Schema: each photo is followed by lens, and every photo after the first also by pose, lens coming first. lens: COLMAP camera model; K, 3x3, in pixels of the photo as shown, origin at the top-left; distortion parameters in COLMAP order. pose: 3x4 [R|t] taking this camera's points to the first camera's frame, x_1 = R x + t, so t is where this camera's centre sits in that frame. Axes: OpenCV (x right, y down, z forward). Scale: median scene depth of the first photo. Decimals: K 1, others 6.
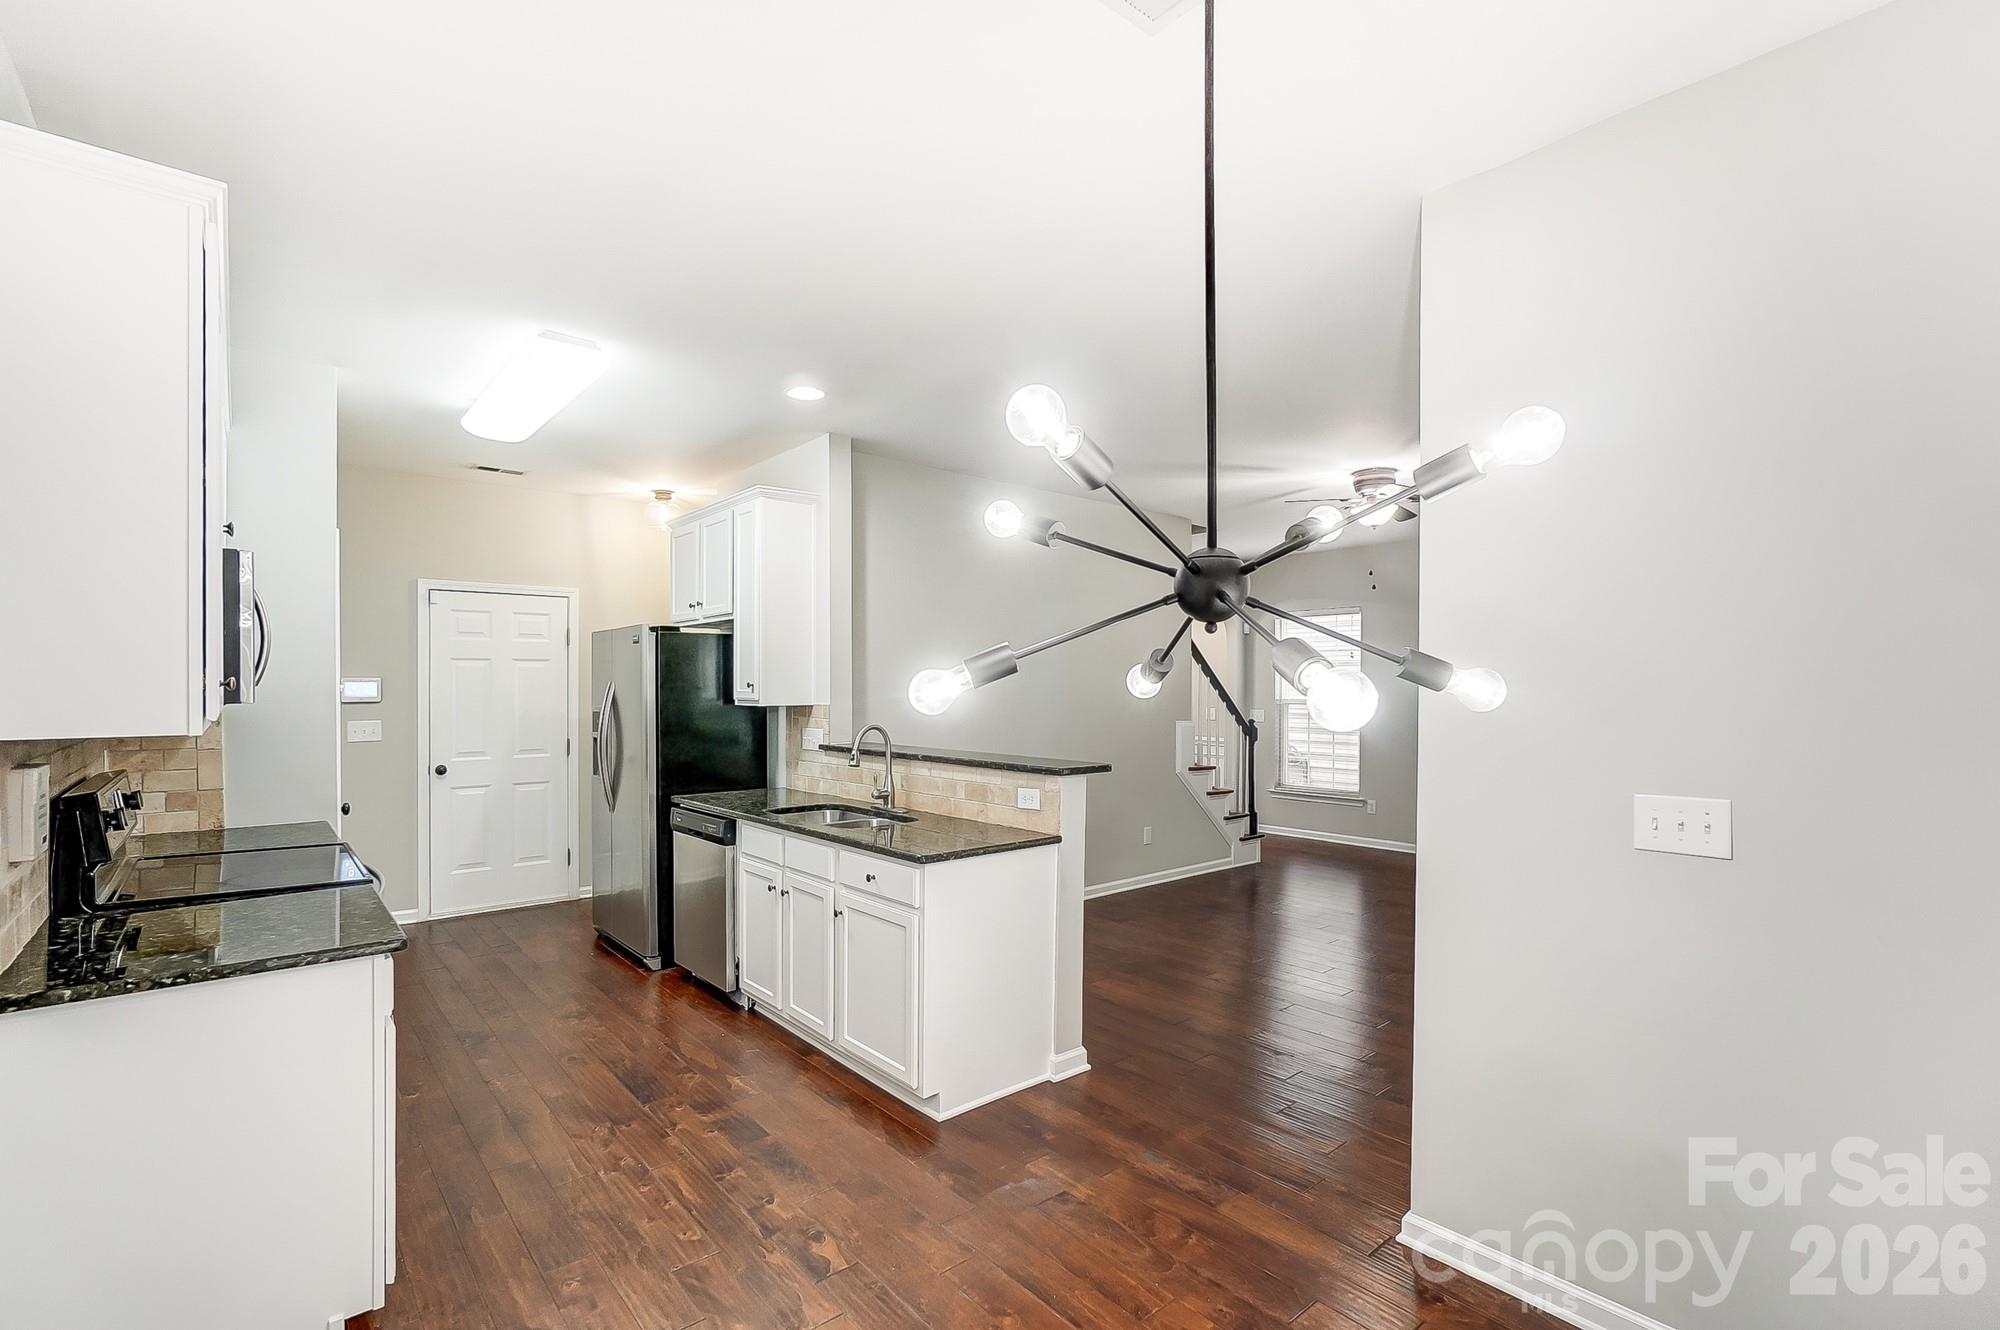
lens RADIAL K [[891.5, 0, 974.5], [0, 891.5, 679.7], [0, 0, 1]] dist [-0.001387, 0.000433]
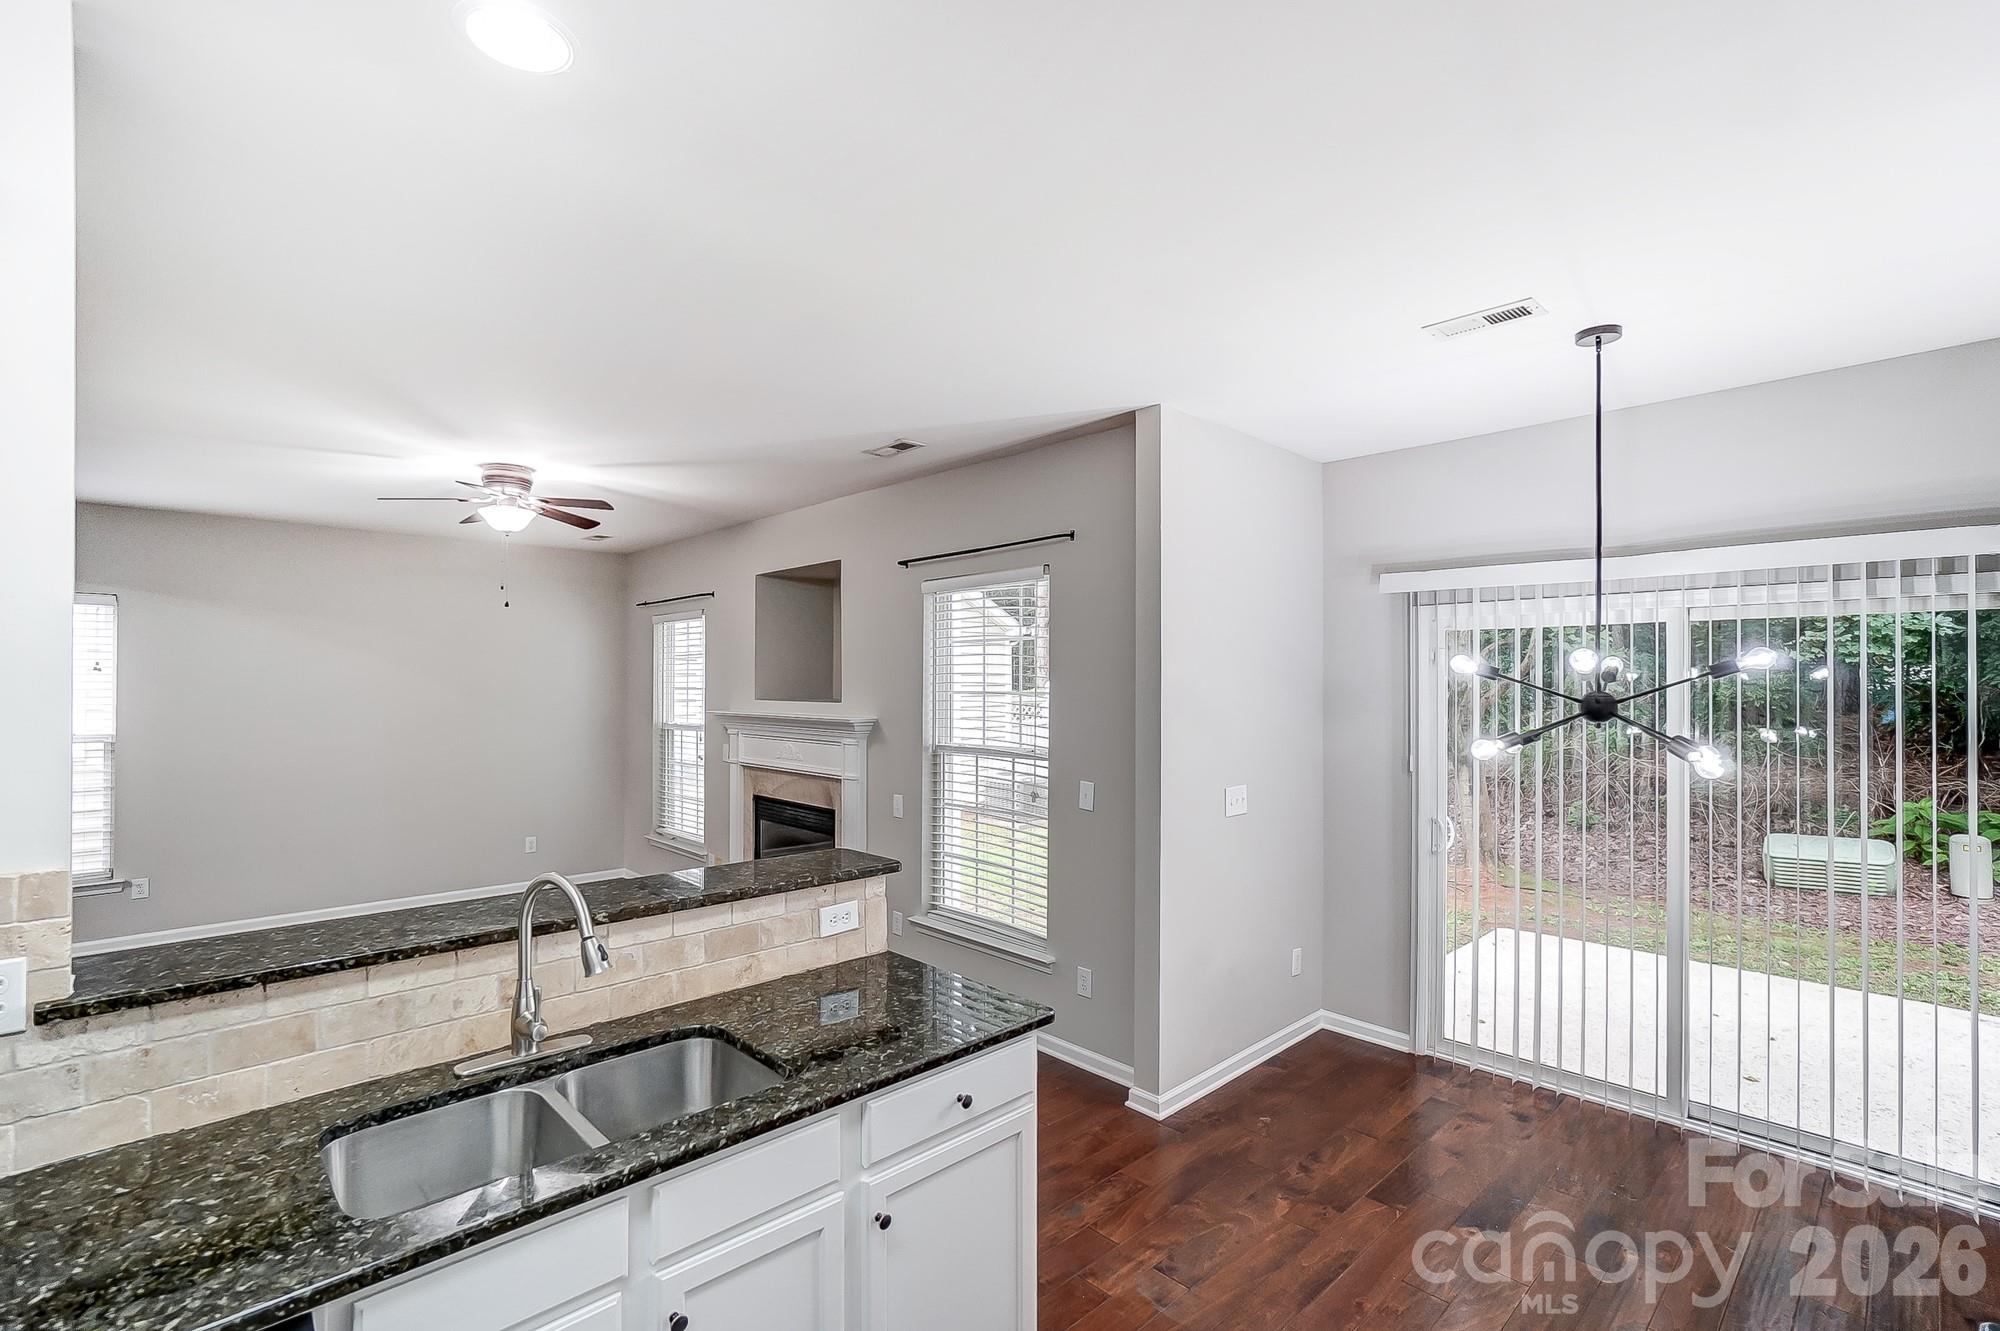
lens RADIAL K [[891.5, 0, 974.5], [0, 891.5, 680.2], [0, 0, 1]] dist [-0.001387, 0.000433]
pose [[-0.042265, 0.002051, 0.999104, -0.639591], [-0.008601, 0.999960, -0.002417, -0.053318], [-0.999069, -0.008696, -0.042245, 0.908156]]
